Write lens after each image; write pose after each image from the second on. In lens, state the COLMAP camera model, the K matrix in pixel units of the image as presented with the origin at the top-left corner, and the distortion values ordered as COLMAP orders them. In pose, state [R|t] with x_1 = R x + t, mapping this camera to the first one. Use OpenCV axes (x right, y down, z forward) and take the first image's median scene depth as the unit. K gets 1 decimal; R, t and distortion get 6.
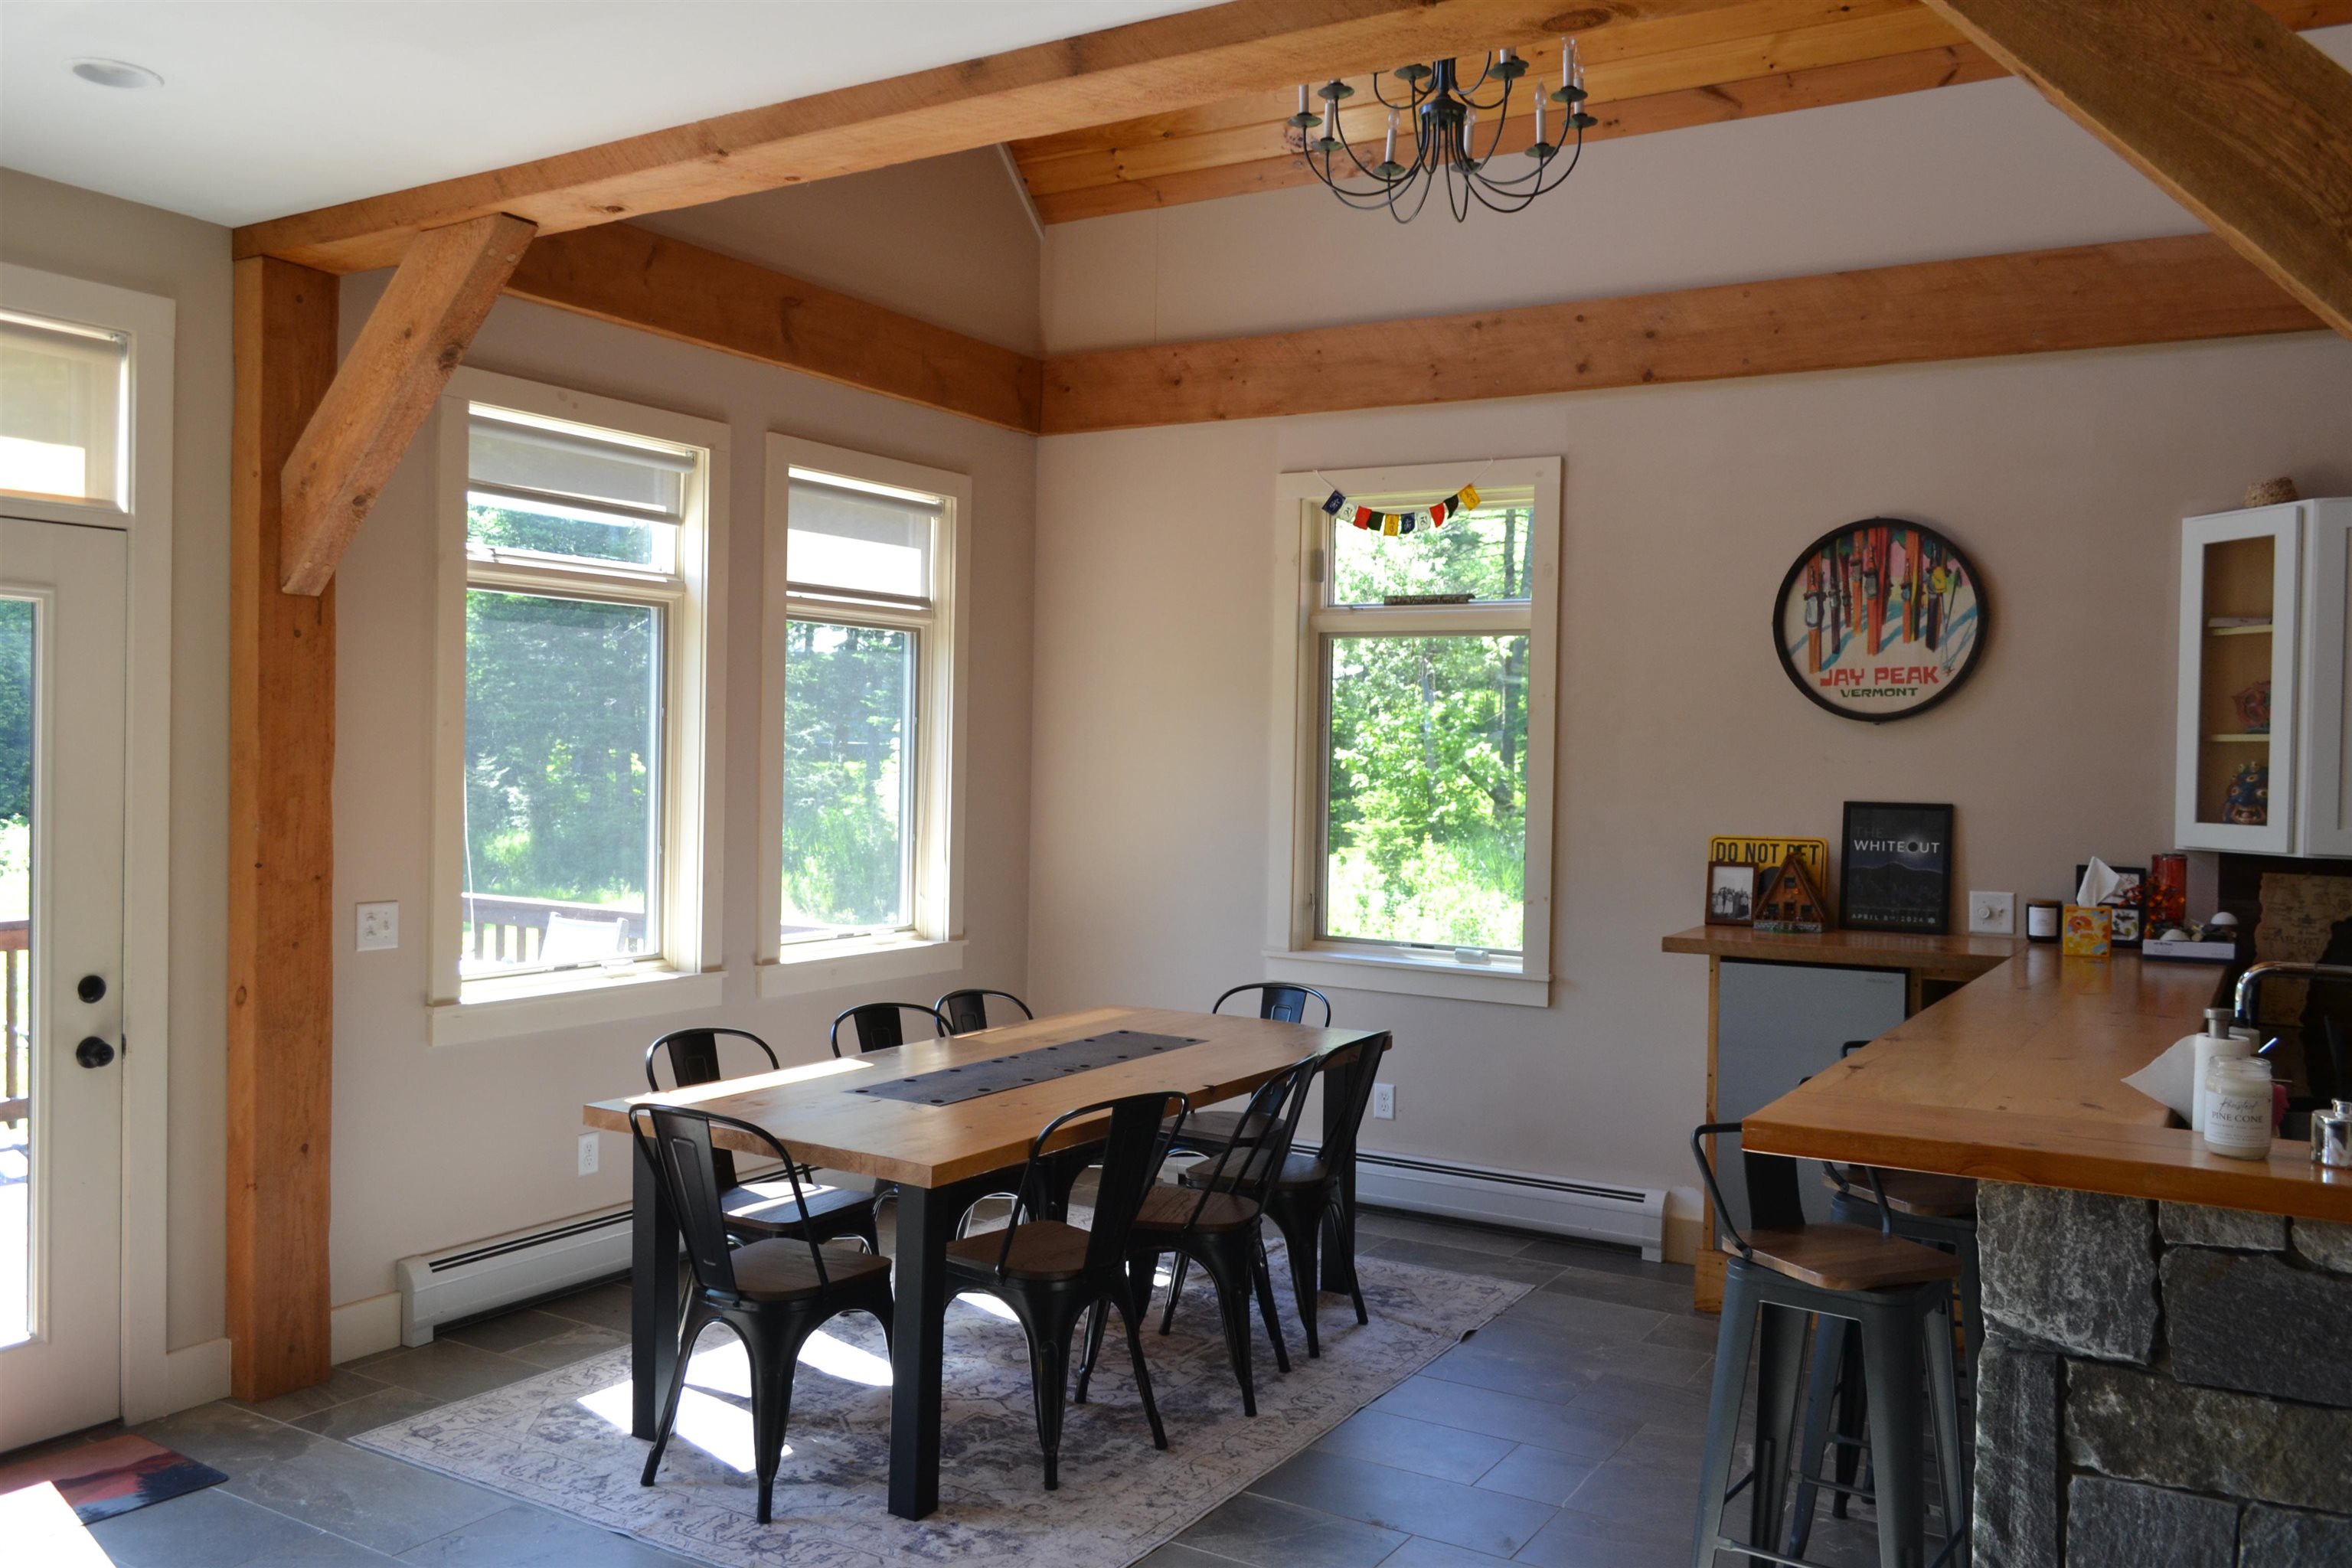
lens RADIAL K [[1857.2, 0, 1169.8], [0, 1857.2, 784.2], [0, 0, 1]] dist [-0.016326, 0.010996]
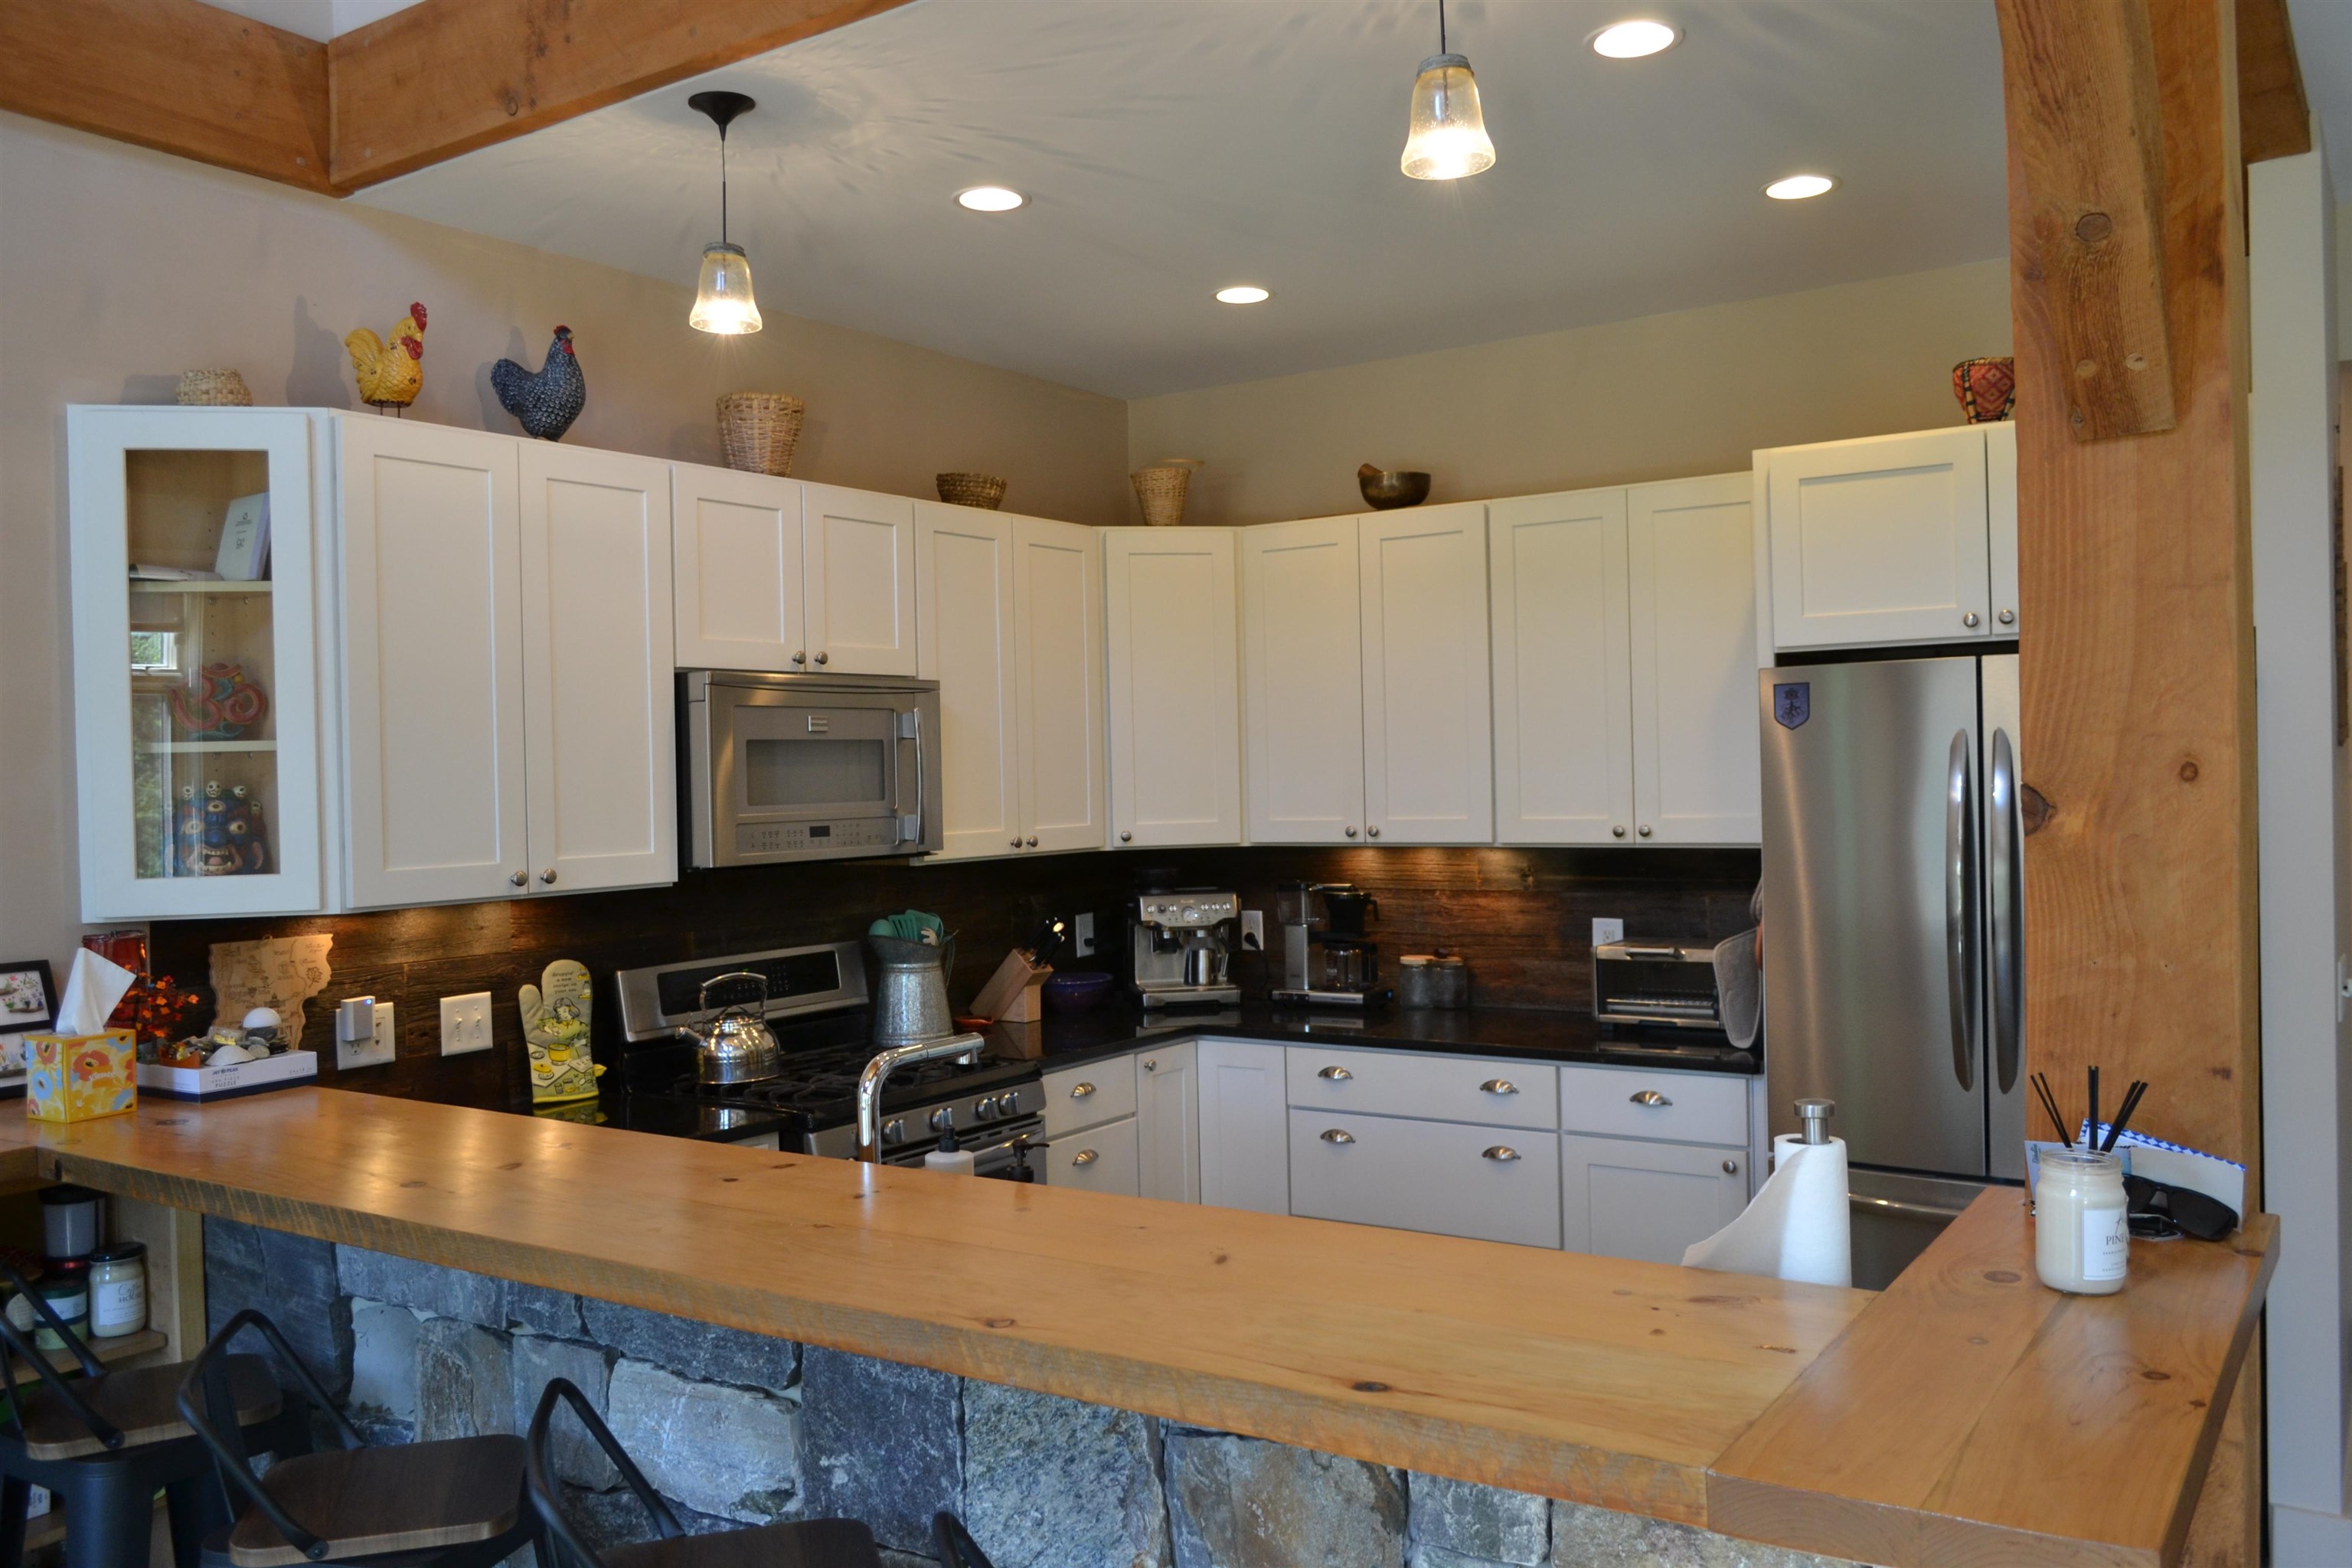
lens RADIAL K [[1857.2, 0, 1169.8], [0, 1857.2, 784.2], [0, 0, 1]] dist [-0.016326, 0.010996]
pose [[0.050841, -0.026565, 0.998353, -0.074064], [0.042708, 0.998790, 0.024402, -0.012957], [-0.997793, 0.041397, 0.051914, 0.619910]]
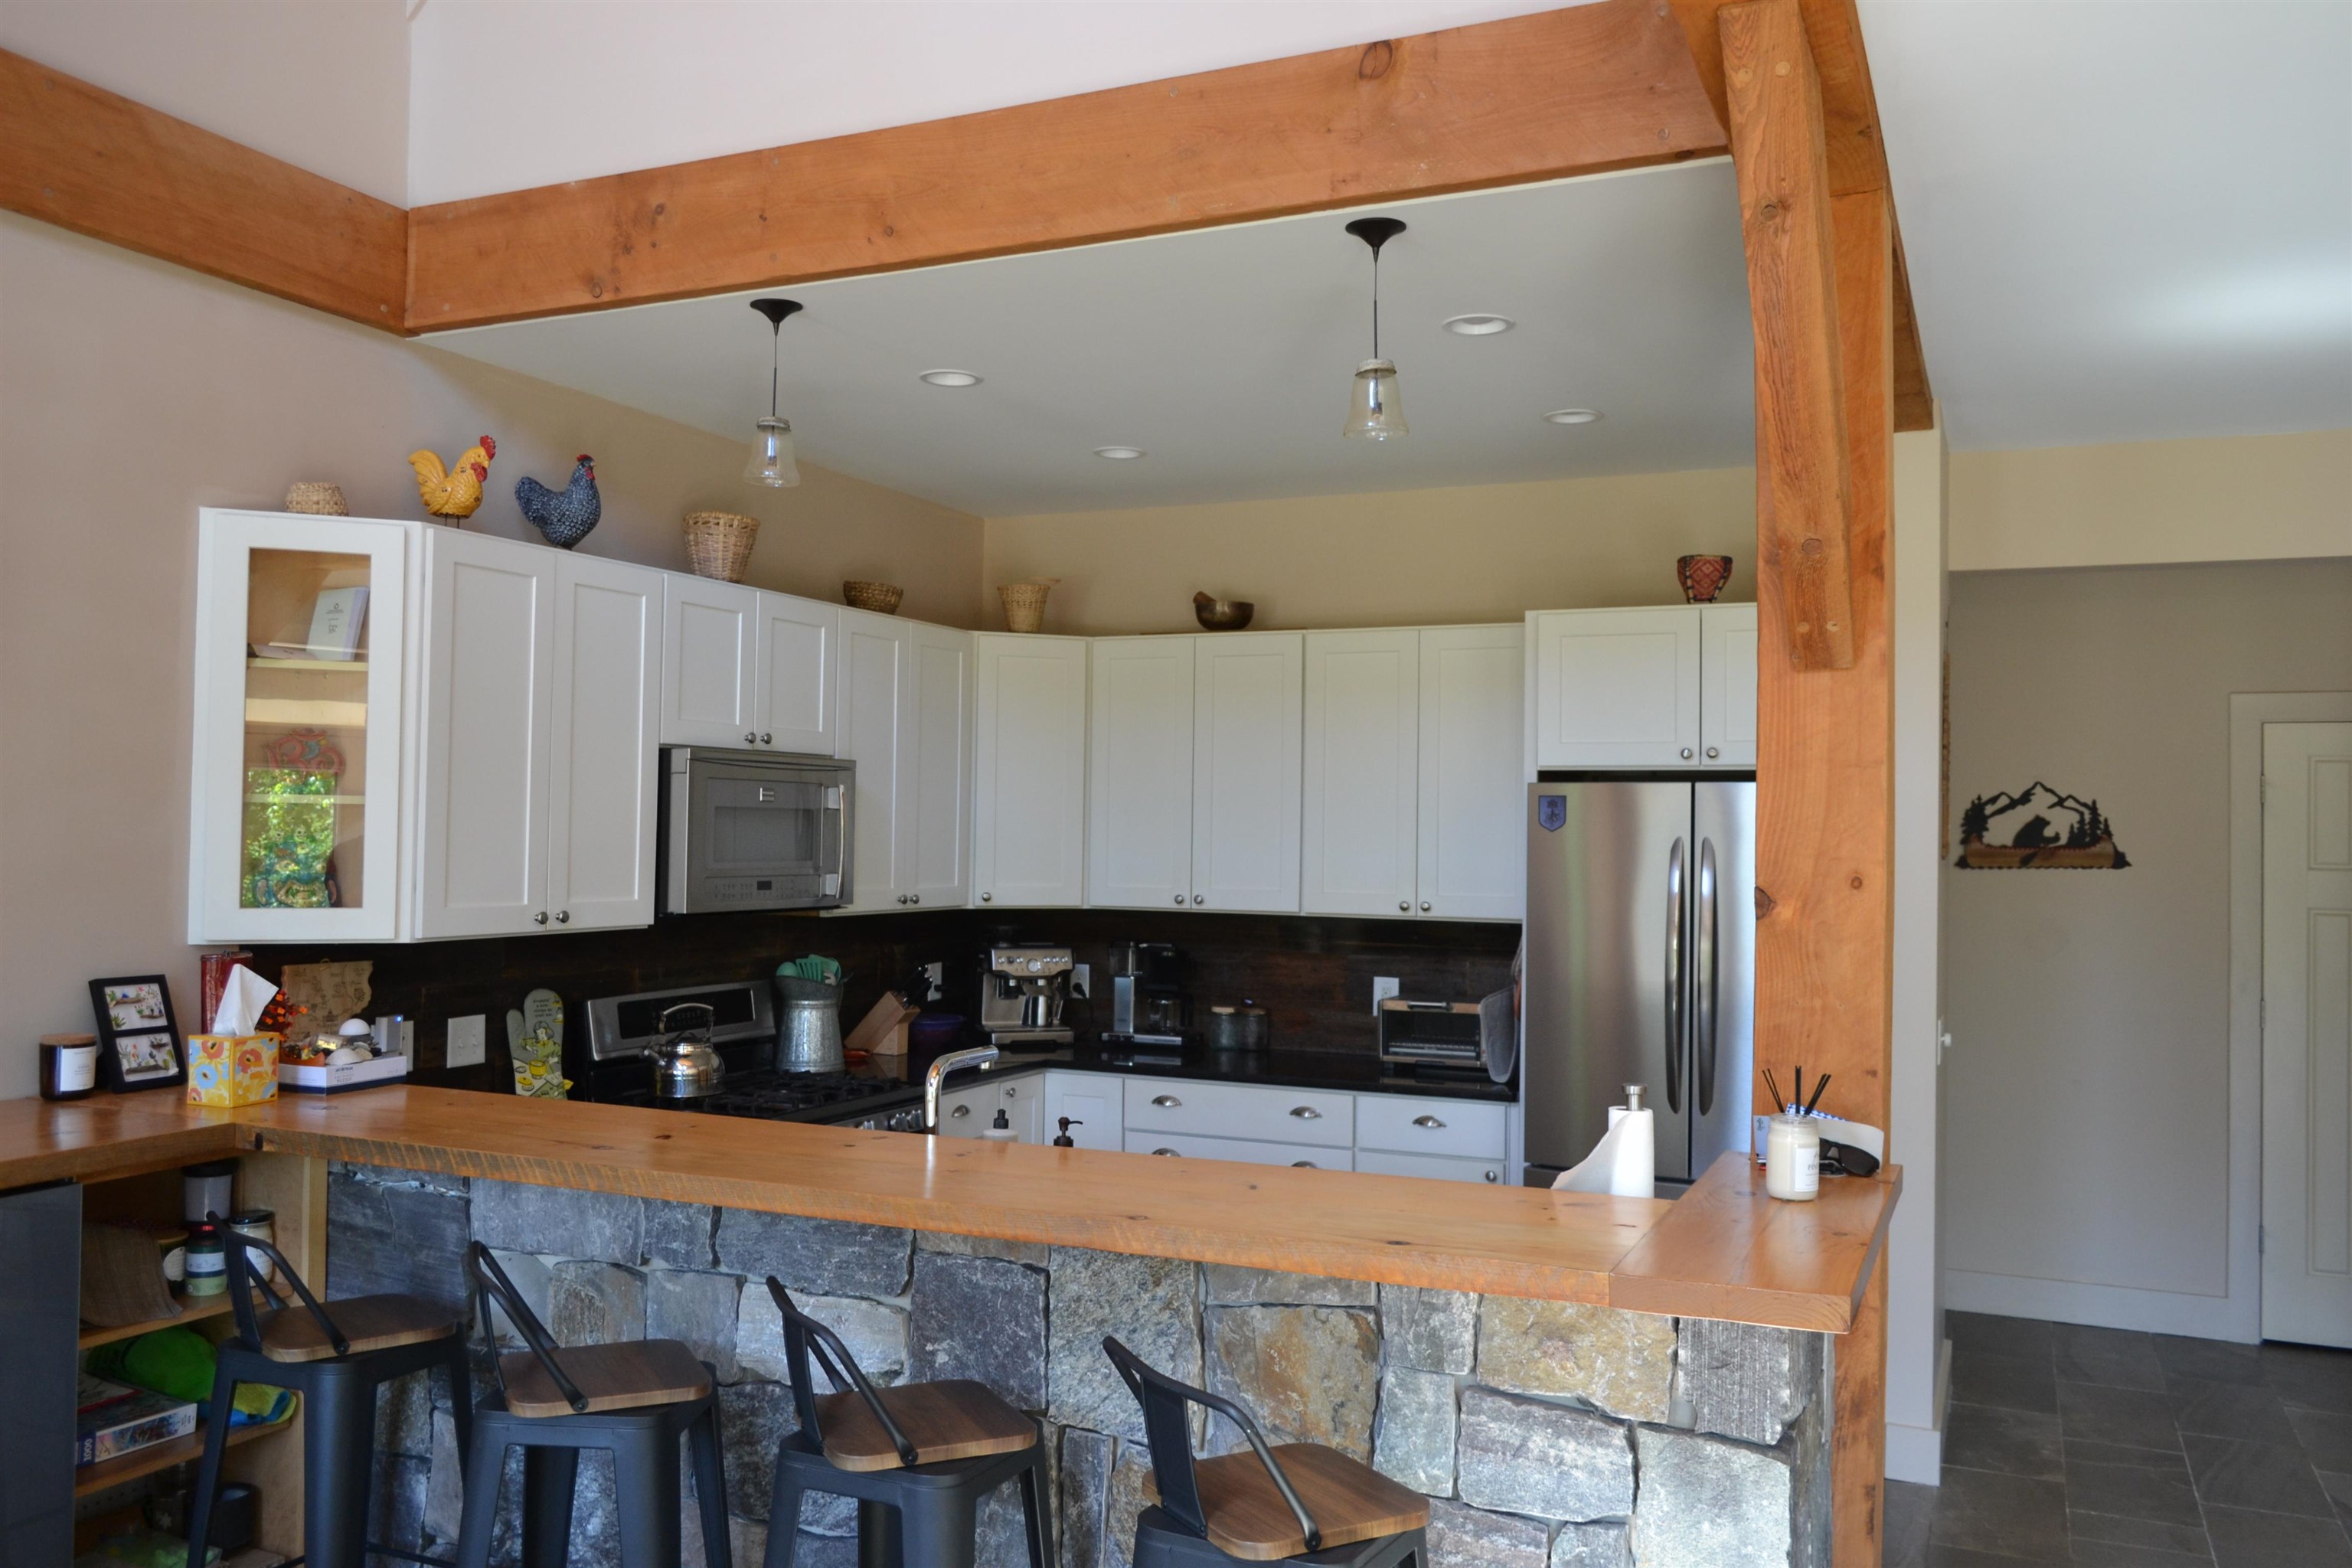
lens RADIAL K [[1857.2, 0, 1169.8], [0, 1857.2, 784.2], [0, 0, 1]] dist [-0.016326, 0.010996]
pose [[-0.118710, 0.005599, 0.992913, -0.260658], [0.001321, 0.999984, -0.005481, -0.026660], [-0.992928, 0.000661, -0.118716, 0.726380]]
